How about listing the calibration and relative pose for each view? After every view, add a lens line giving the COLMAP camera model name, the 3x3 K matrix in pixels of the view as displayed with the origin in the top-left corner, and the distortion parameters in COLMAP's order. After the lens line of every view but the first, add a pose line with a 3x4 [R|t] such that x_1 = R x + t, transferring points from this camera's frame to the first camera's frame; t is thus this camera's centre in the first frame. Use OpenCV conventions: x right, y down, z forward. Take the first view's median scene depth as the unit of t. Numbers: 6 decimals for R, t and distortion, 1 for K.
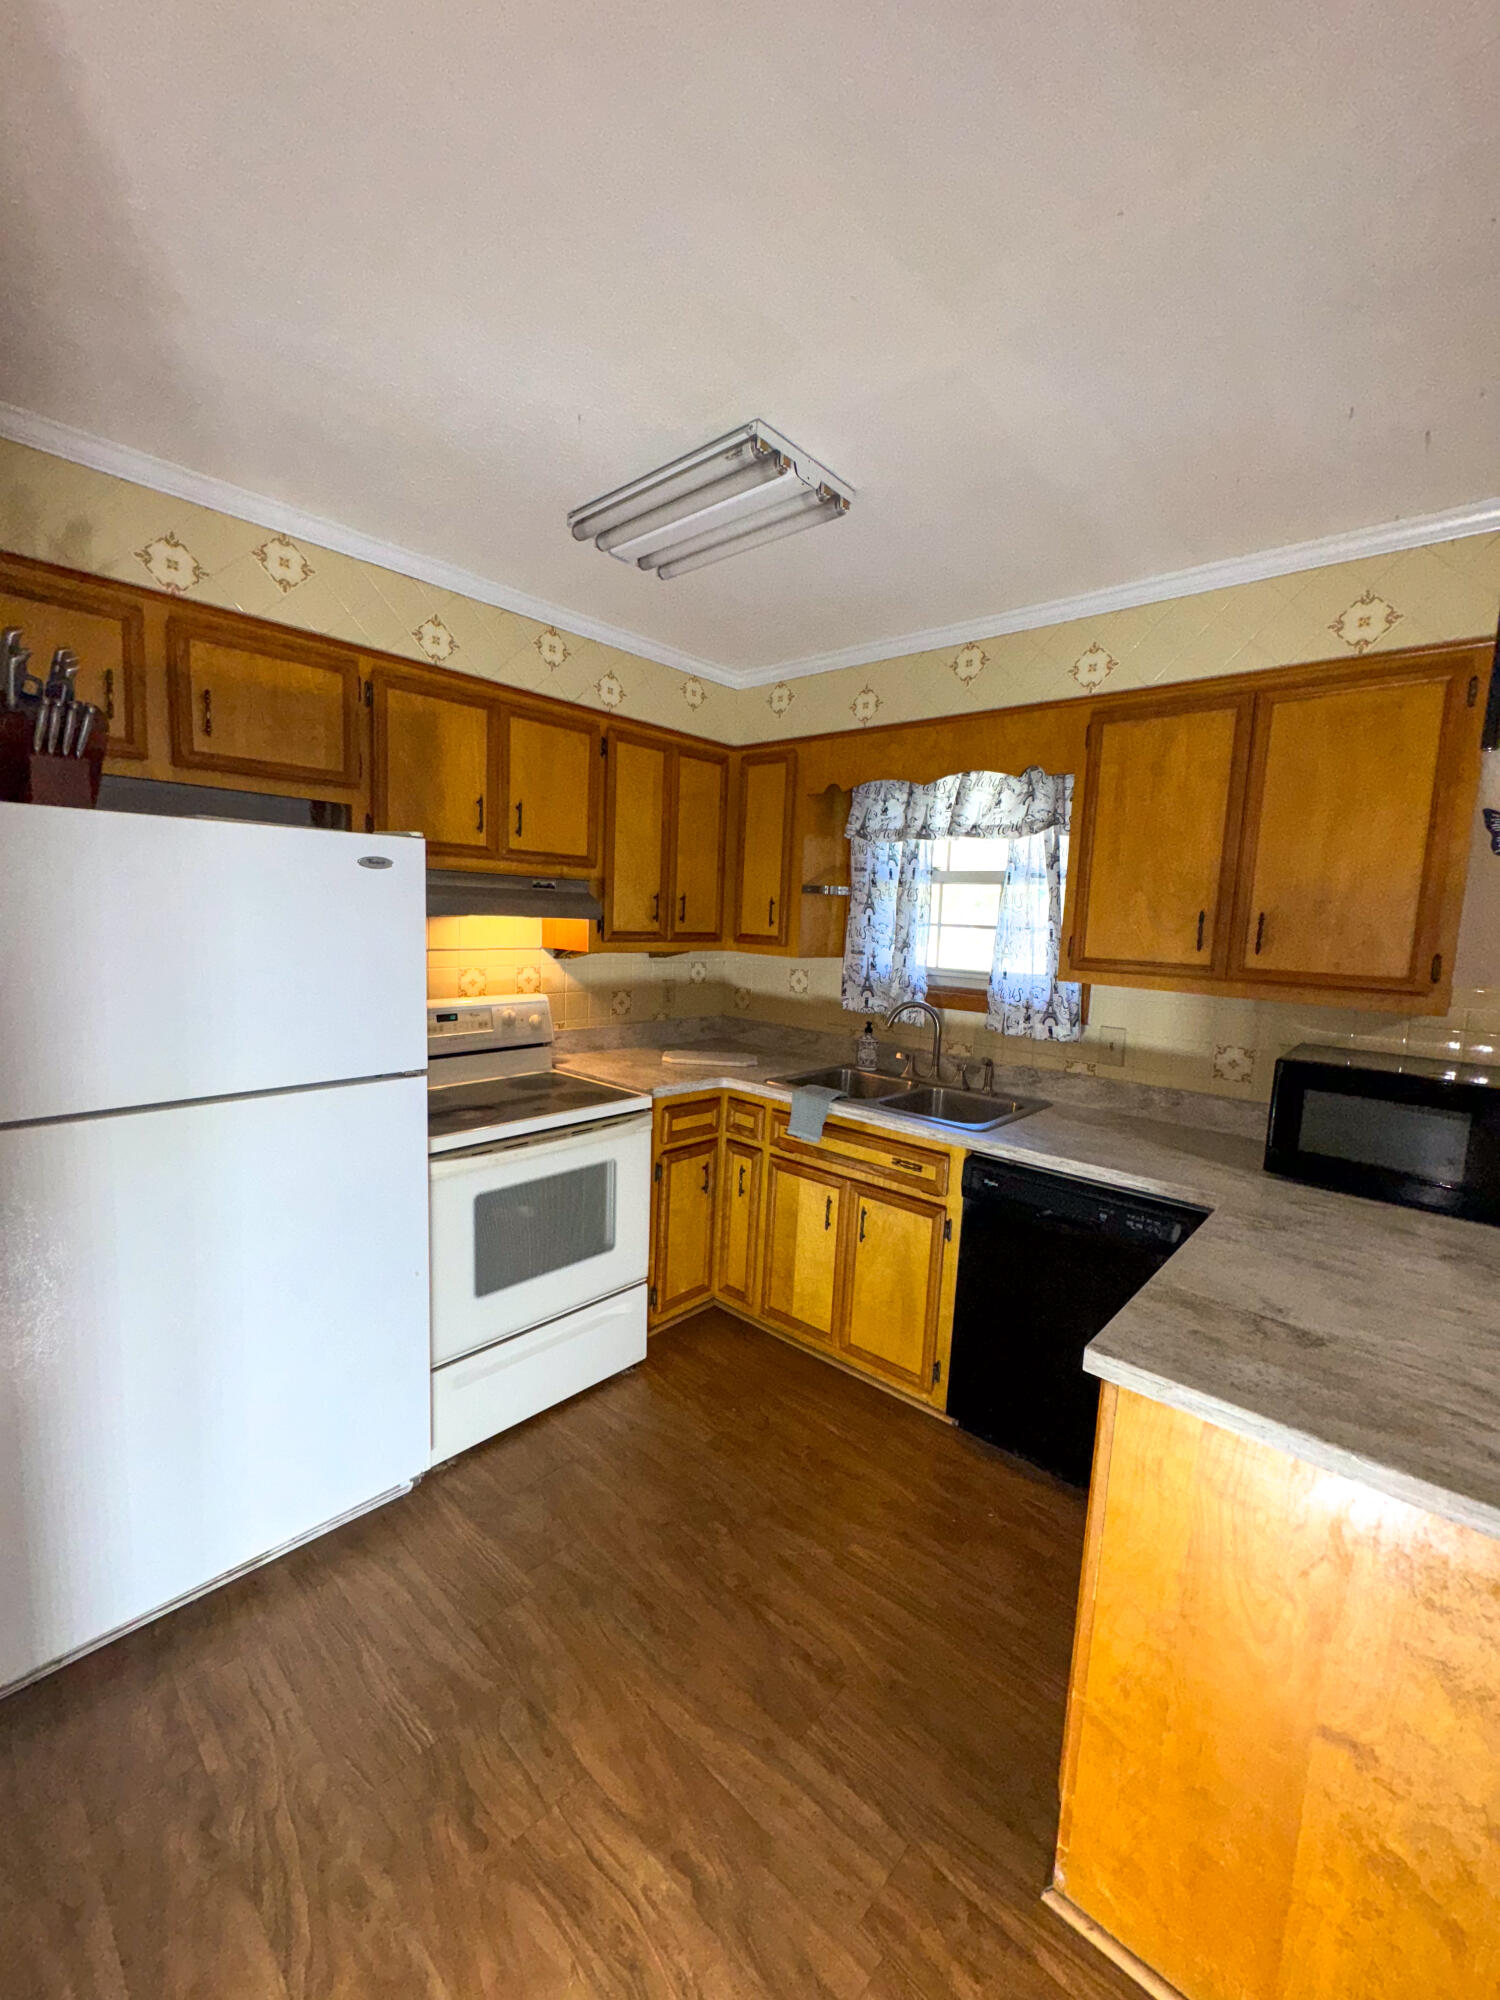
lens RADIAL K [[803.9, 0, 749.3], [0, 803.9, 1005.9], [0, 0, 1]] dist [-0.000406, 0.000314]
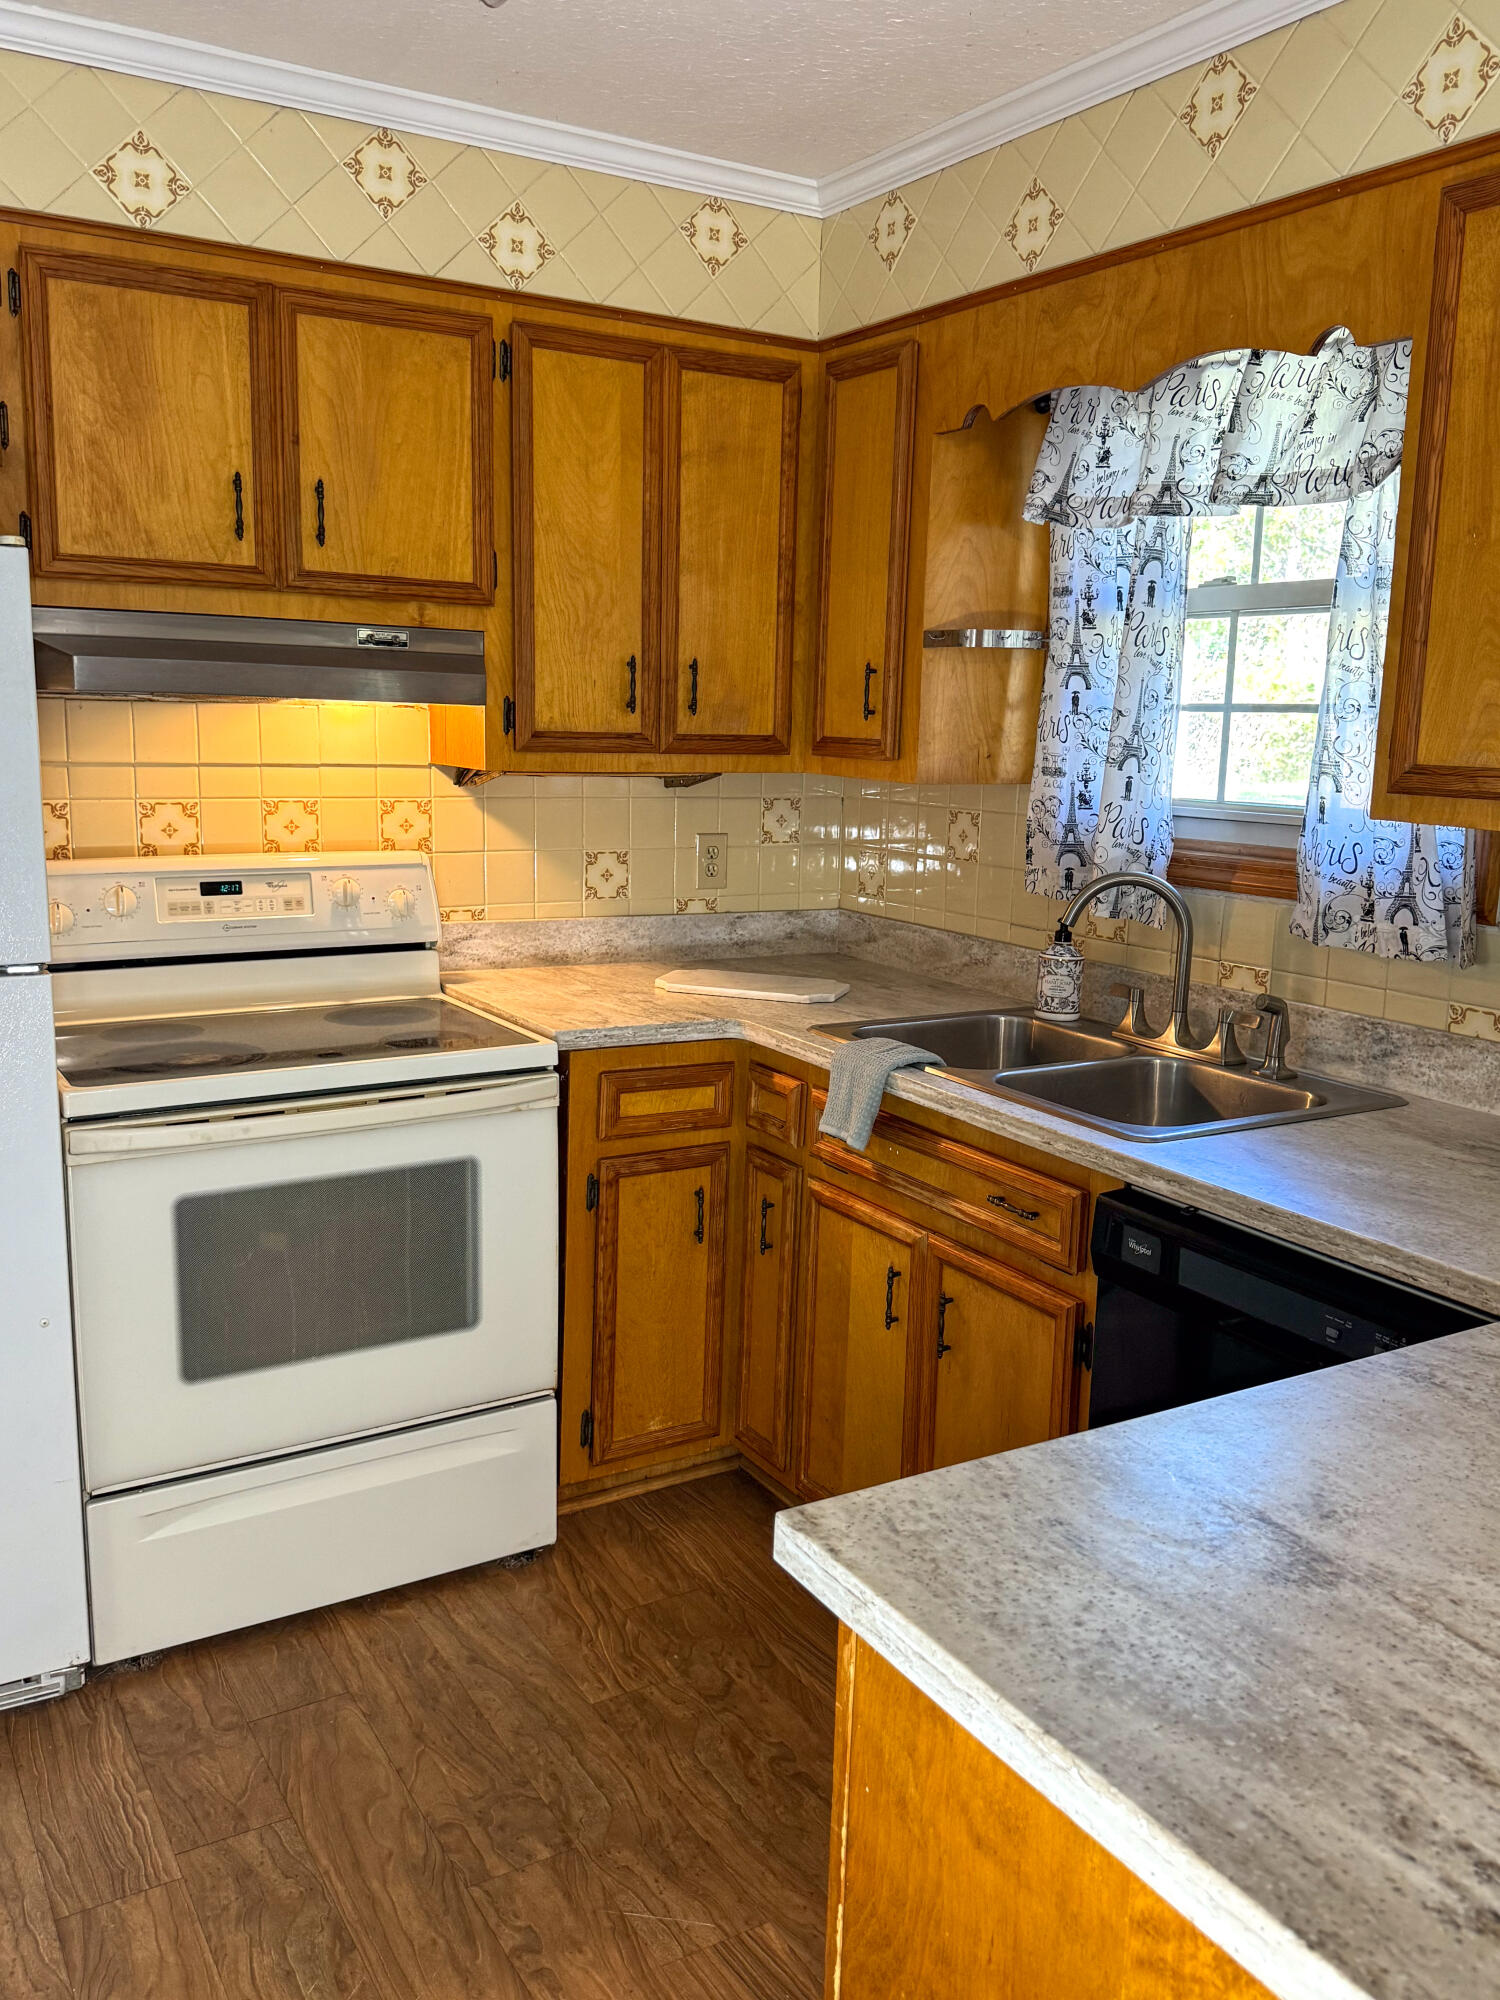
lens RADIAL K [[1652.0, 0, 762.6], [0, 1652.0, 1014.3], [0, 0, 1]] dist [0.081318, -0.112829]
pose [[0.956789, 0.035549, -0.288603, 0.292431], [-0.018953, 0.998013, 0.060097, 0.023411], [0.290166, -0.052030, 0.955561, 0.013774]]
